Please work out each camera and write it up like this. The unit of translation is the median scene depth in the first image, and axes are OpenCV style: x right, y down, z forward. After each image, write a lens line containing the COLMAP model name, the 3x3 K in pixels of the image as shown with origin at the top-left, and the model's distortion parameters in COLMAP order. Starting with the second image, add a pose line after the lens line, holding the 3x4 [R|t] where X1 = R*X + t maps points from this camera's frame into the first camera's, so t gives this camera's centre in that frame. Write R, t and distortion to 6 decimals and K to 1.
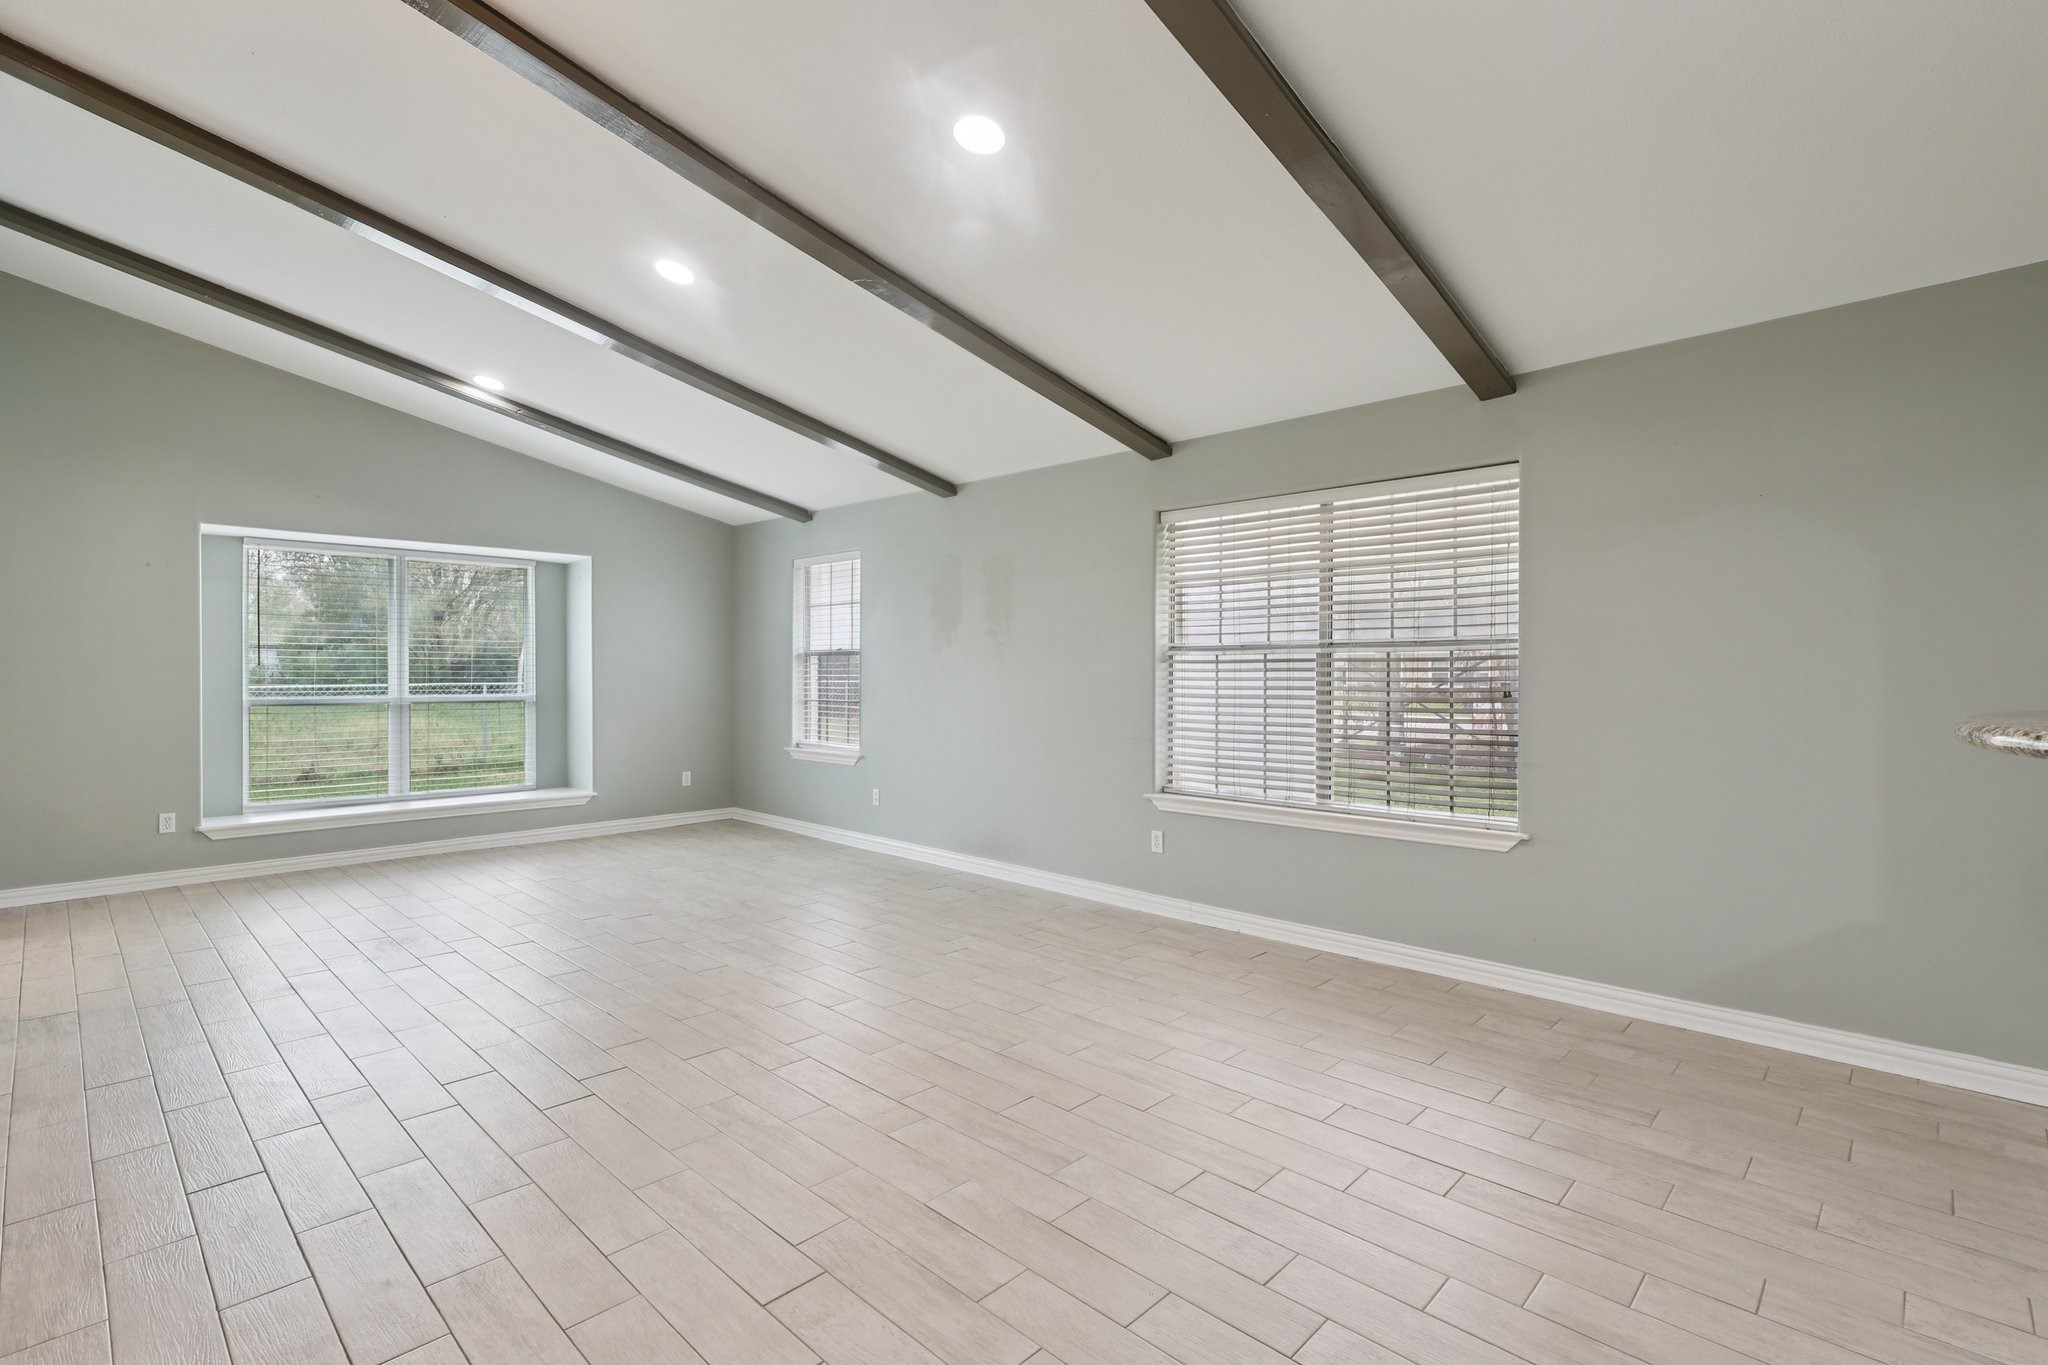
lens RADIAL K [[946.1, 0, 1028.0], [0, 946.1, 669.1], [0, 0, 1]] dist [0.000447, -0.000131]
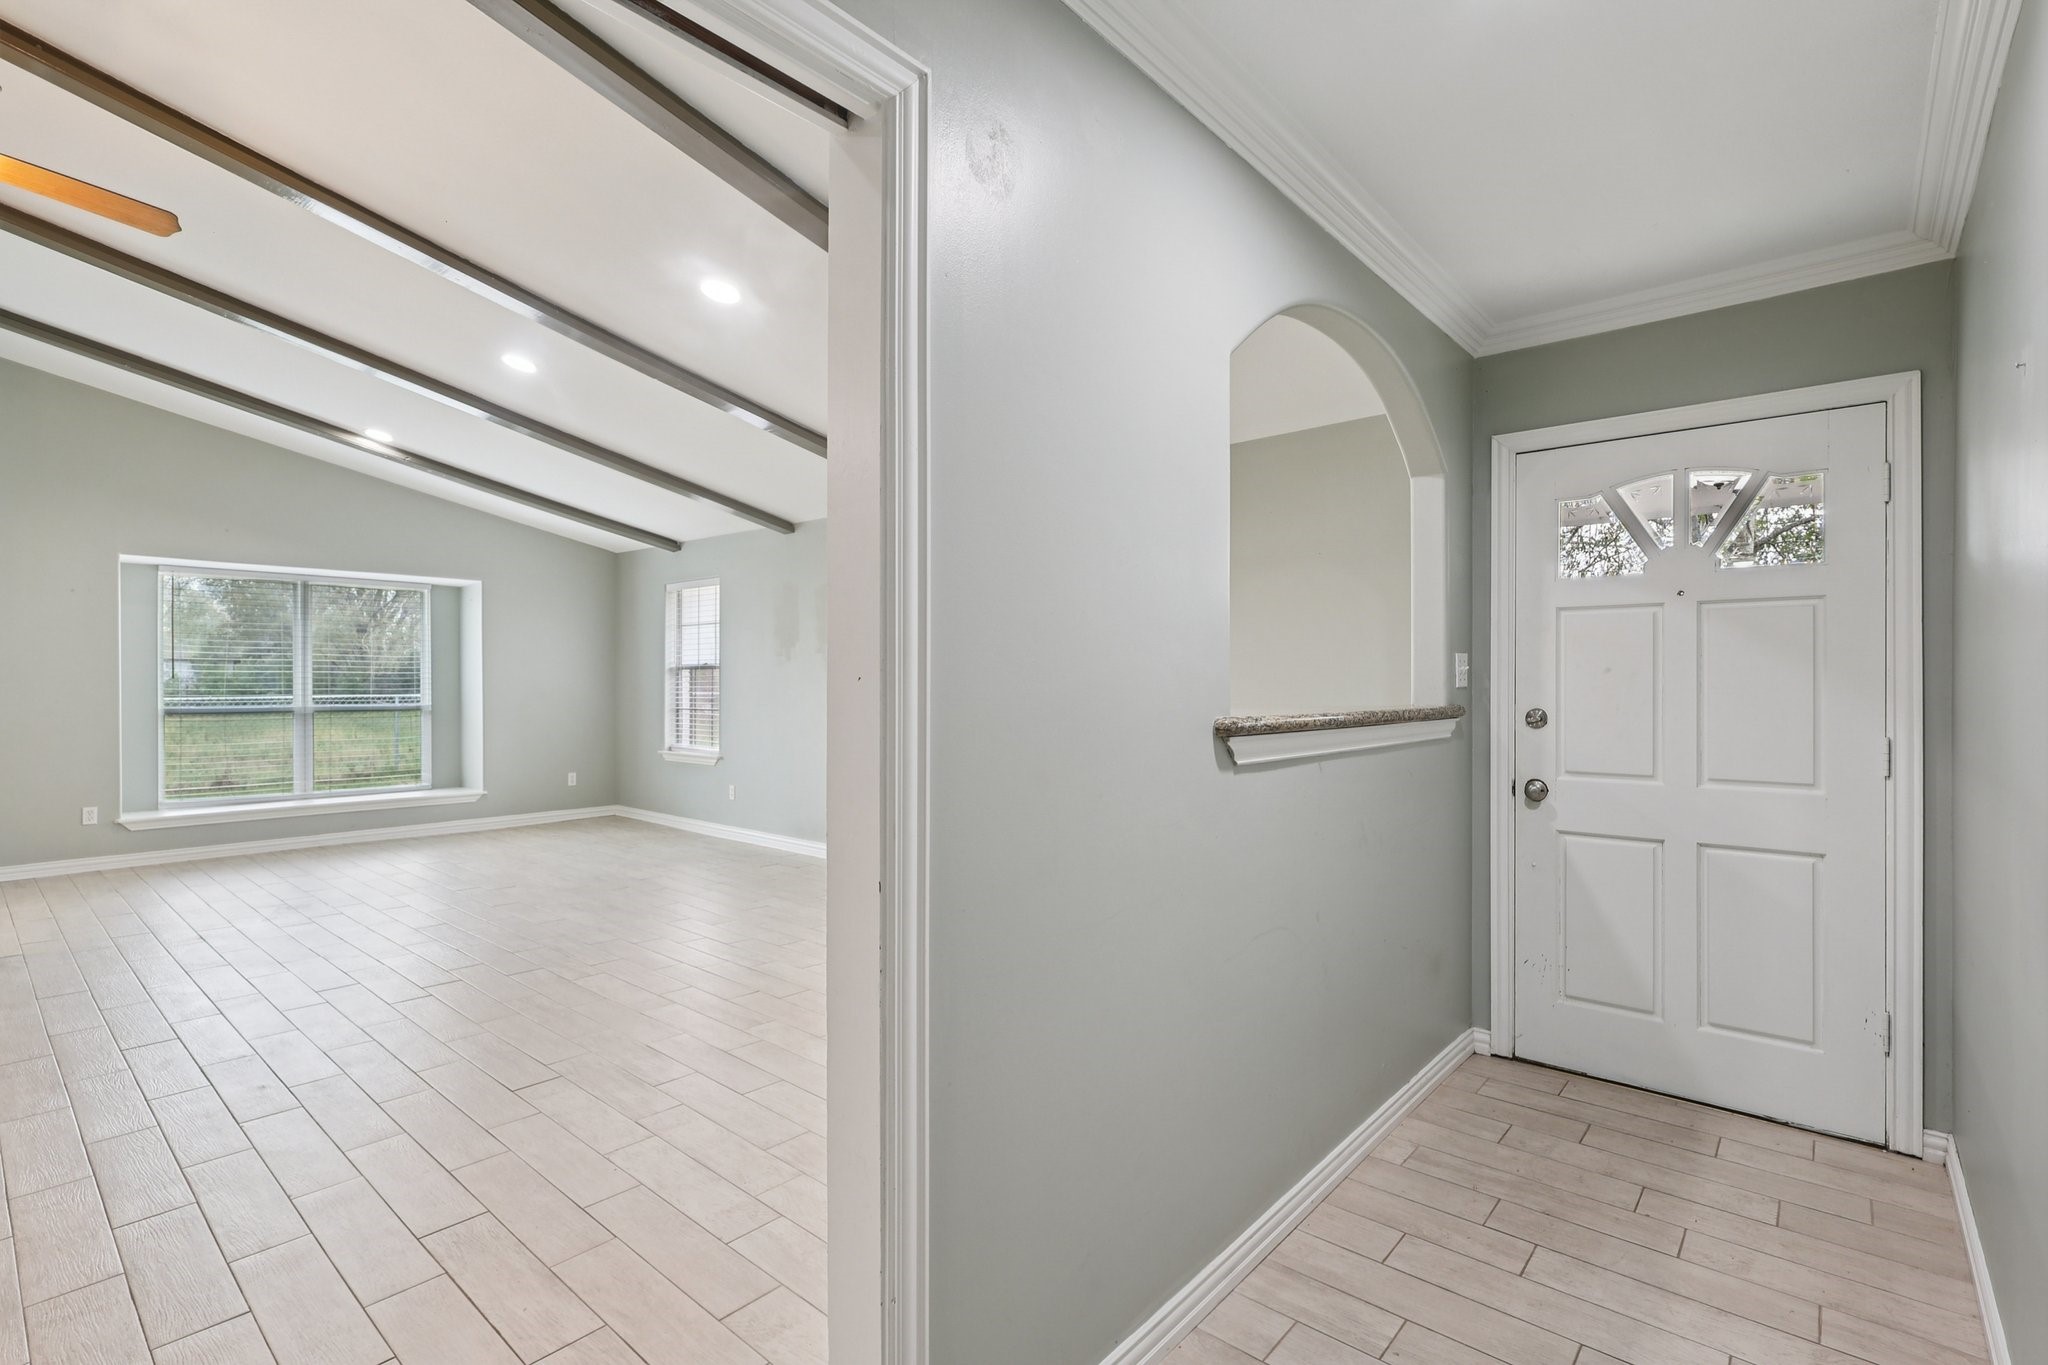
lens RADIAL K [[952.1, 0, 1024.0], [0, 952.1, 682.5], [0, 0, 1]] dist [0.000830, 0.000370]
pose [[0.998923, -0.000725, 0.046403, 0.131763], [0.000662, 0.999999, 0.001373, 0.000198], [-0.046404, -0.001341, 0.998922, -0.162221]]
